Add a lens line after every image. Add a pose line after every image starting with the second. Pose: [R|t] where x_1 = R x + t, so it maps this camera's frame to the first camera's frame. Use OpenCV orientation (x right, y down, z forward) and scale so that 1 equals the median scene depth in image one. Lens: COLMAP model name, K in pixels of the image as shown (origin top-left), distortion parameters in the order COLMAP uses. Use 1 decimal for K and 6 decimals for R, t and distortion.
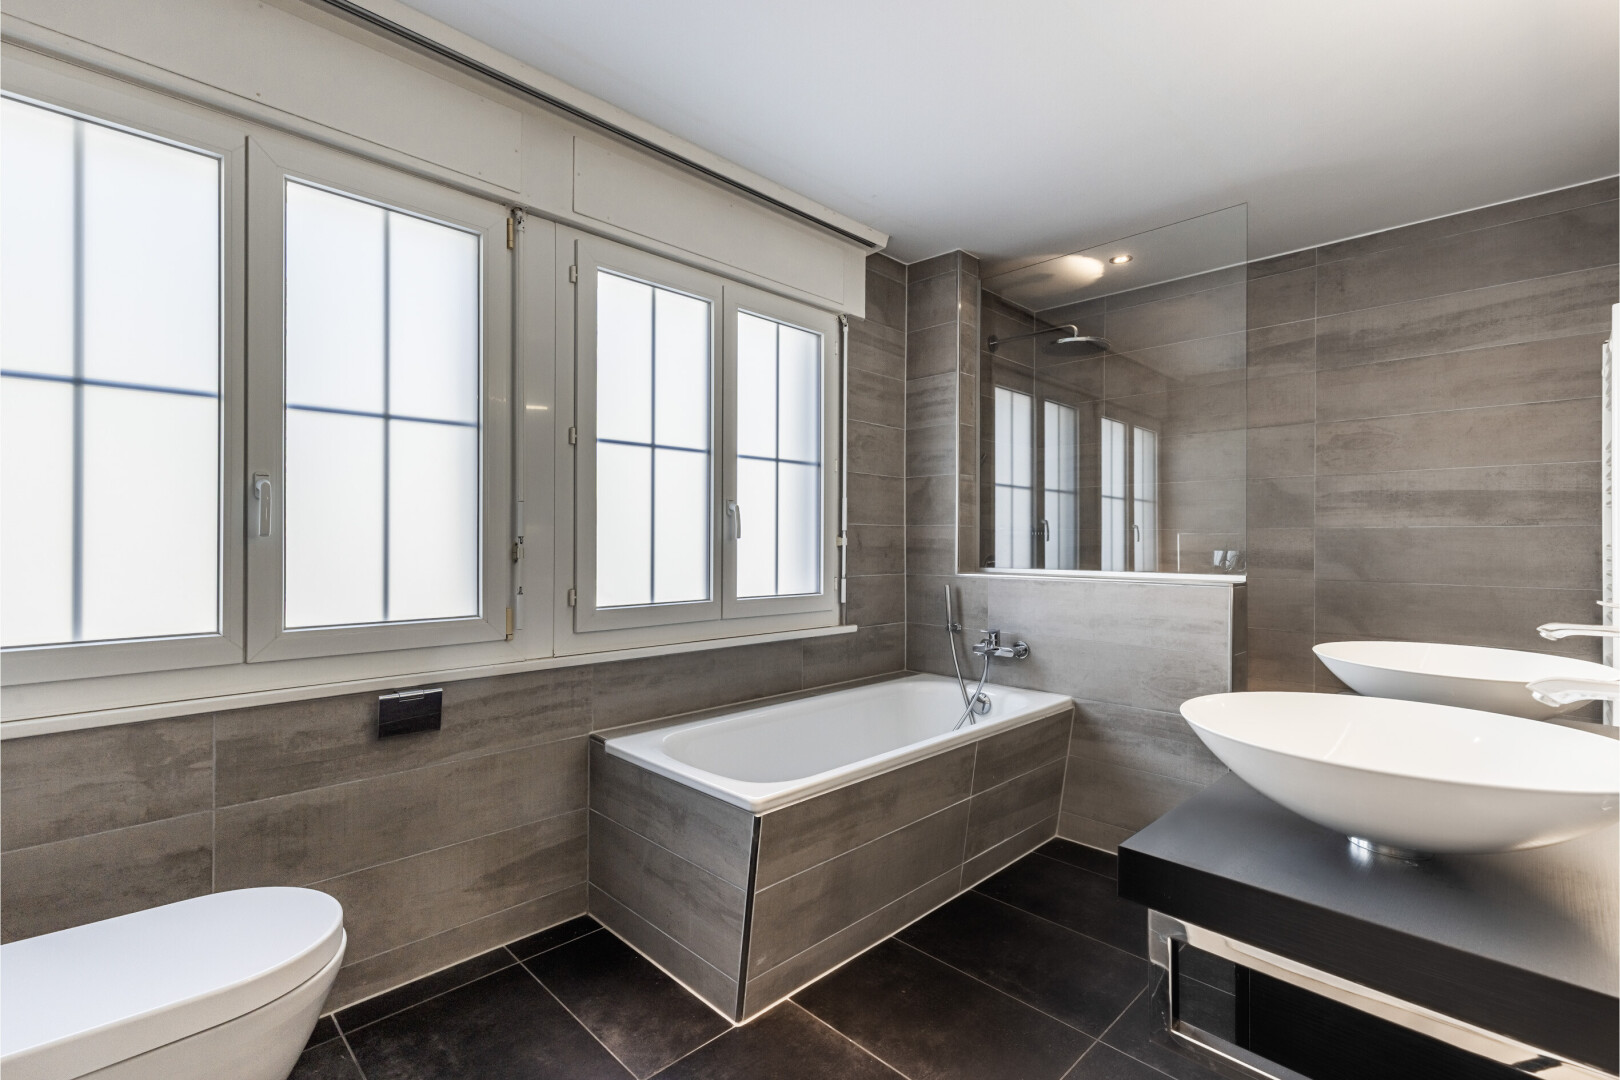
lens RADIAL K [[721.0, 0, 805.3], [0, 721.0, 527.3], [0, 0, 1]] dist [0.002340, -0.000353]
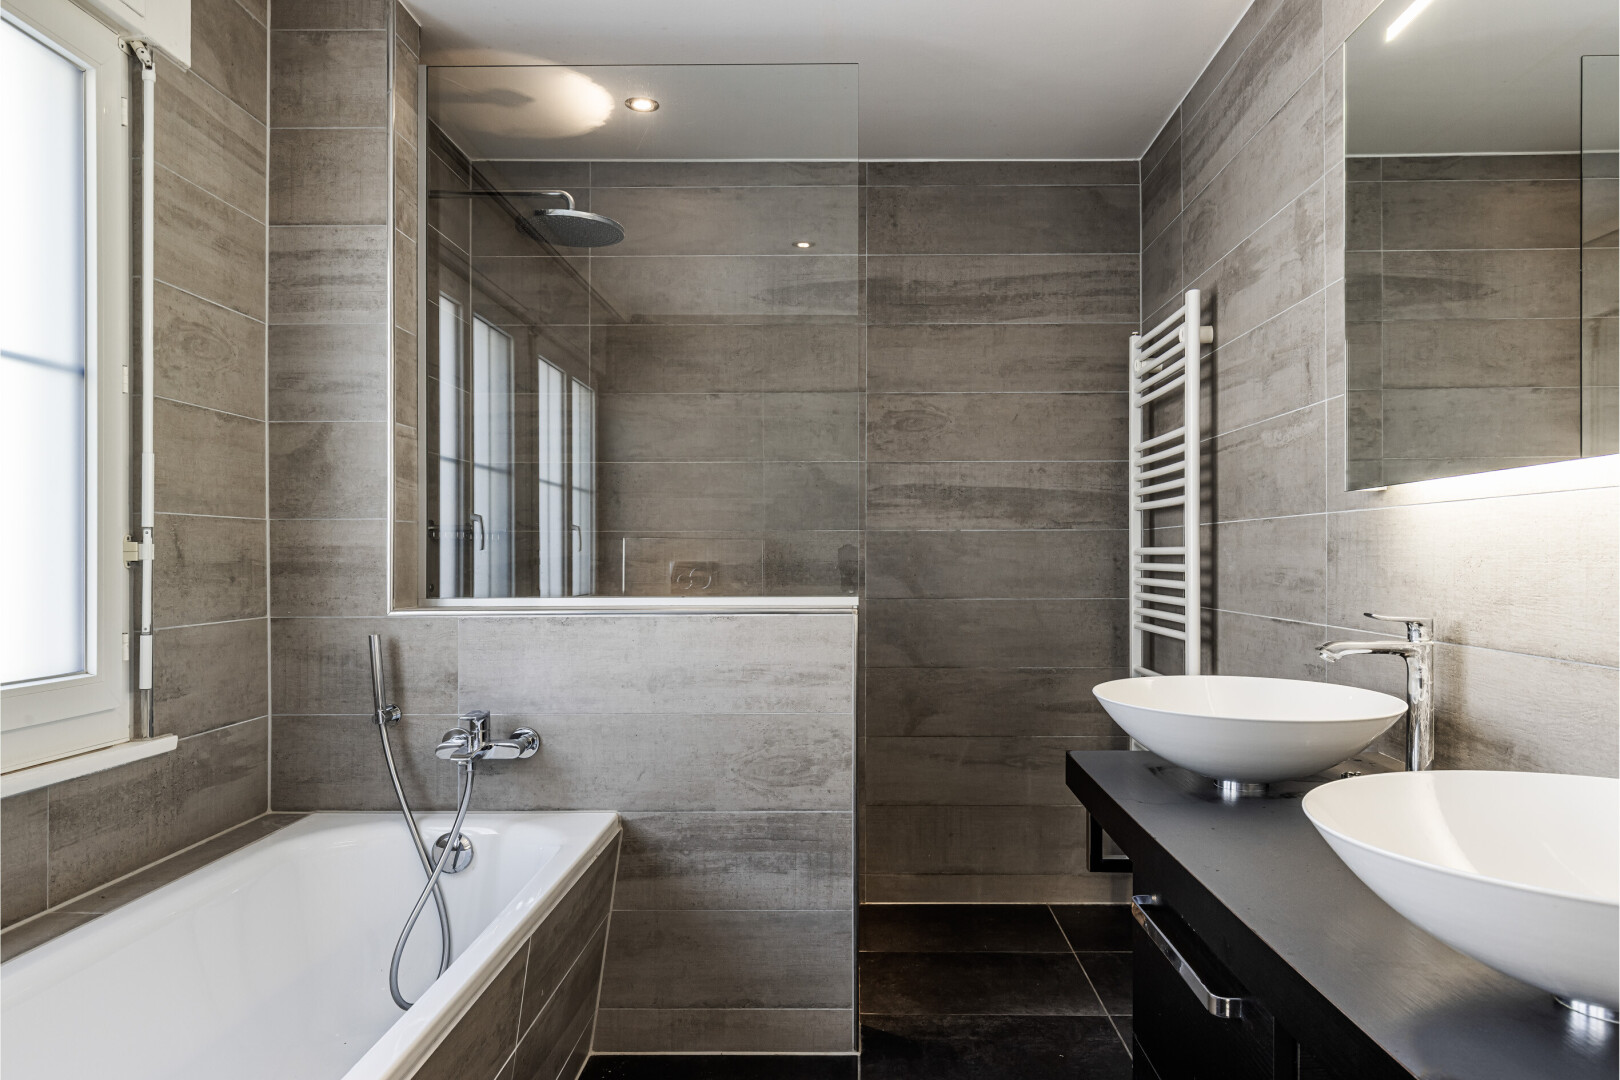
lens RADIAL K [[1062.3, 0, 838.6], [0, 1062.3, 544.8], [0, 0, 1]] dist [0.001399, -0.000293]
pose [[0.707723, -0.000714, 0.706490, -0.108222], [-0.008279, 0.999922, 0.009303, 0.005760], [-0.706442, -0.012433, 0.707662, 0.232991]]
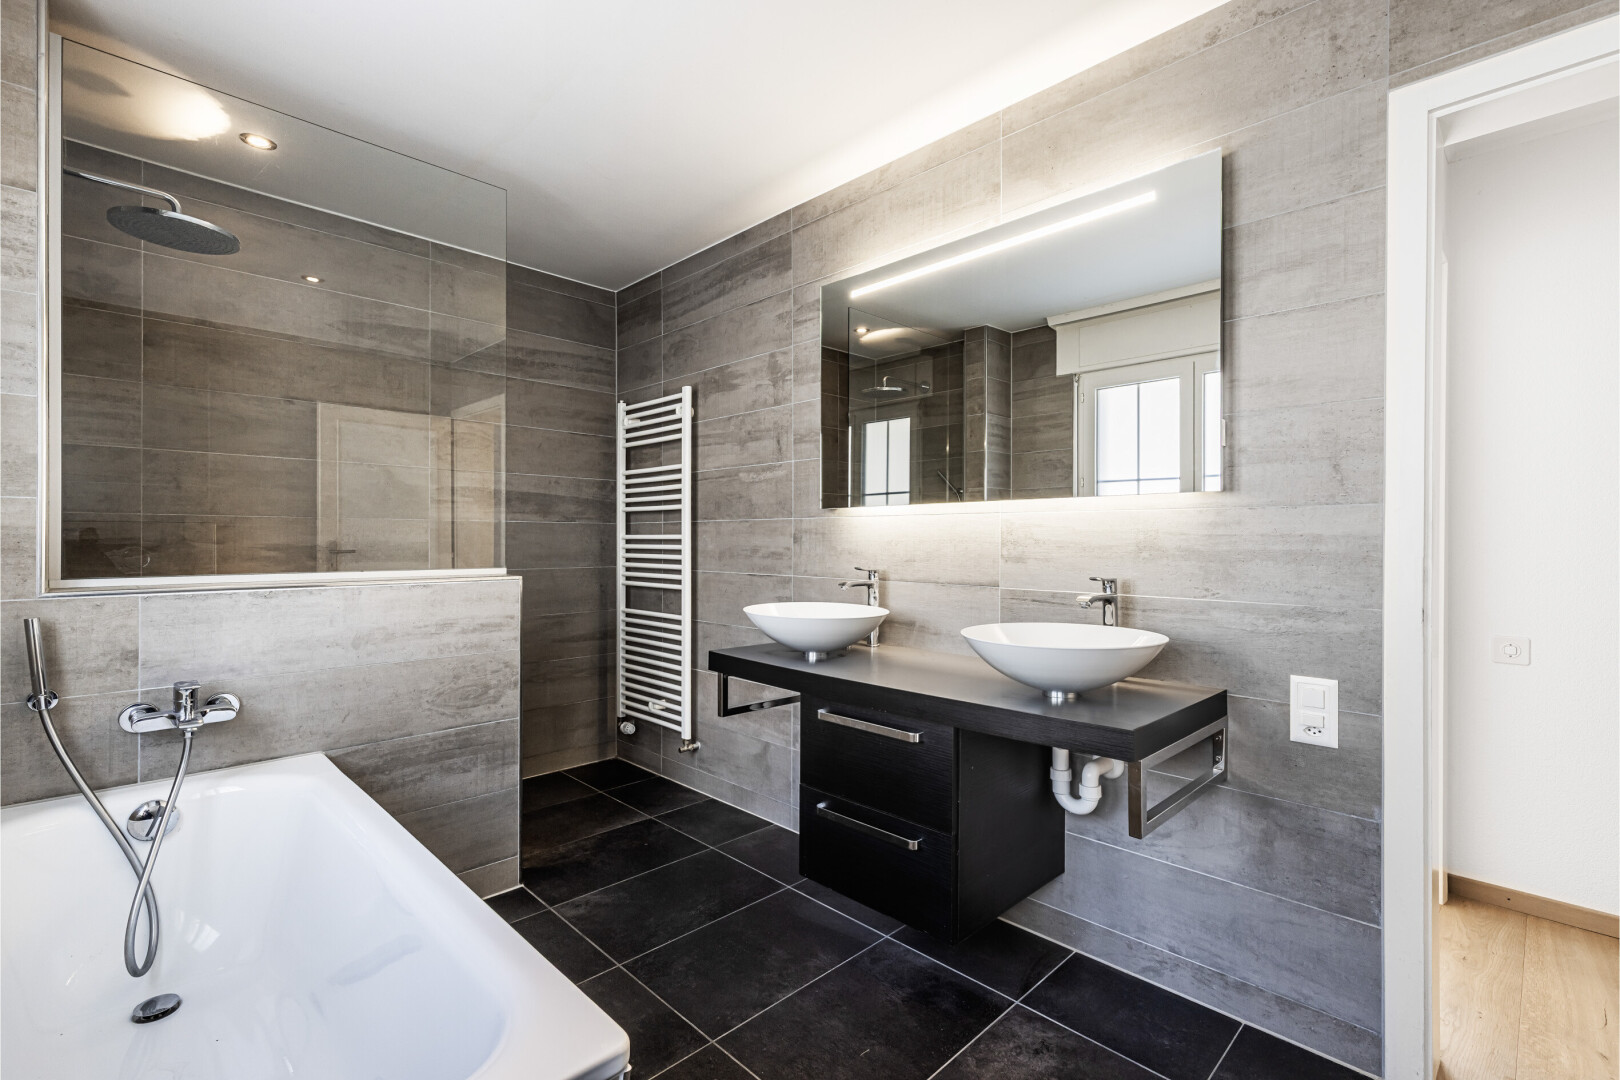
lens RADIAL K [[721.0, 0, 823.8], [0, 721.0, 532.7], [0, 0, 1]] dist [0.002340, -0.000353]
pose [[-0.018216, 0.004472, 0.999824, -0.318549], [-0.024316, 0.999692, -0.004915, 0.010613], [-0.999538, -0.024401, -0.018102, 0.478306]]
